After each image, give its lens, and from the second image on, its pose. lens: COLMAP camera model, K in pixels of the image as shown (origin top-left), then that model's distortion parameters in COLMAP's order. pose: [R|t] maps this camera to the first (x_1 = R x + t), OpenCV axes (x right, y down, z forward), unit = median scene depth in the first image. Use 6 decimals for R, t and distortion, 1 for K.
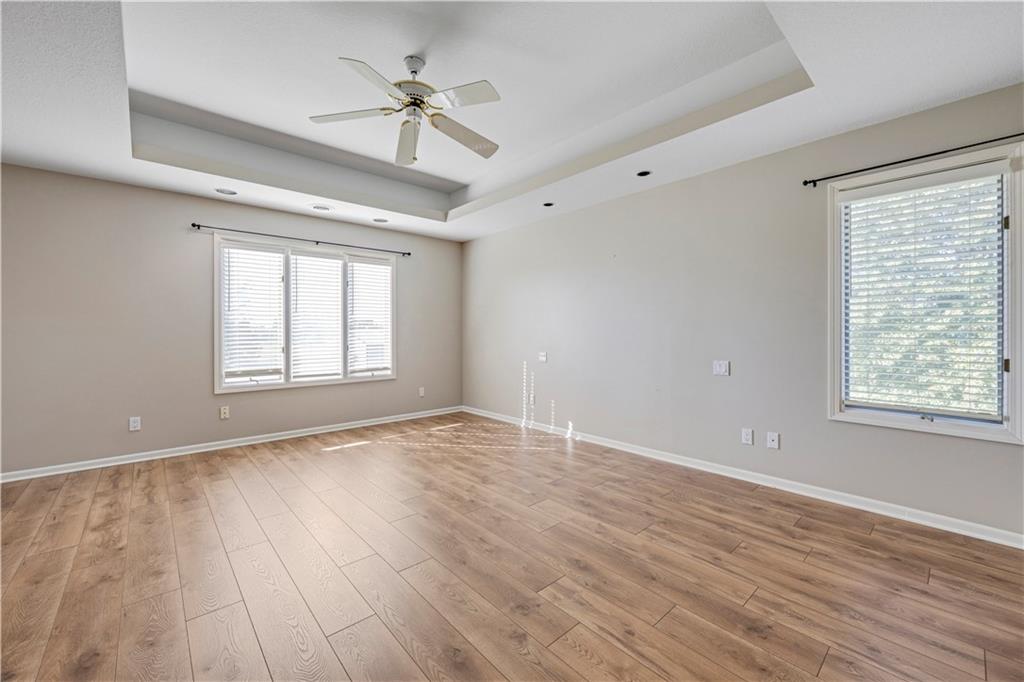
lens RADIAL K [[409.7, 0, 513.6], [0, 409.7, 335.4], [0, 0, 1]] dist [-0.001094, -0.000053]
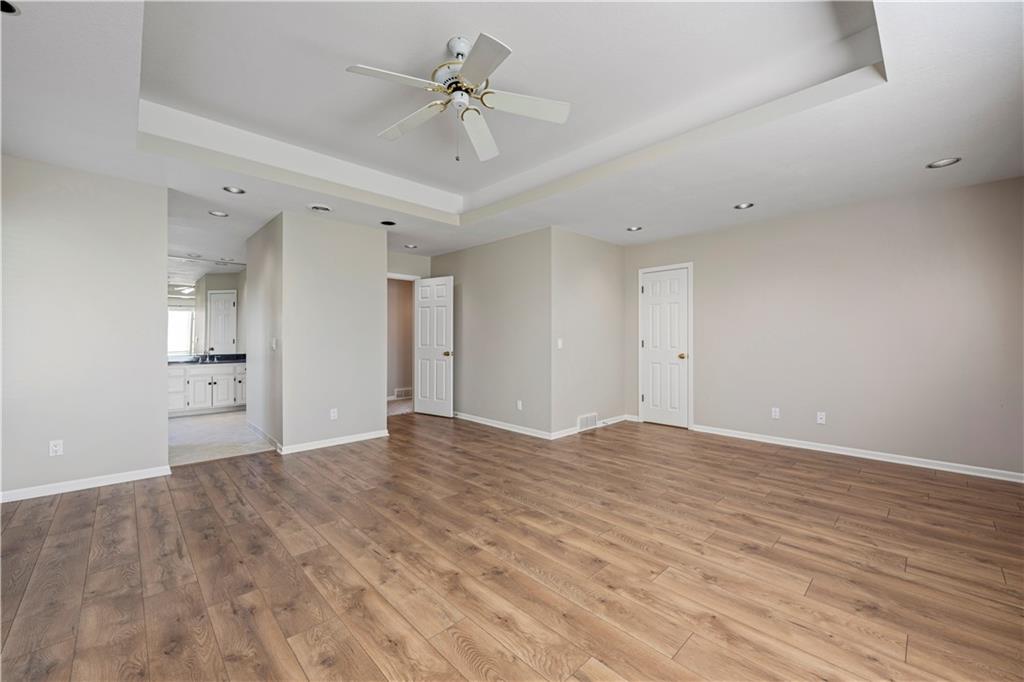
lens RADIAL K [[409.7, 0, 516.0], [0, 409.7, 340.2], [0, 0, 1]] dist [-0.001094, -0.000053]
pose [[-0.999276, 0.003122, -0.037918, -0.320714], [0.002681, 0.999928, 0.011688, -0.017407], [0.037952, 0.011577, -0.999212, 1.856827]]
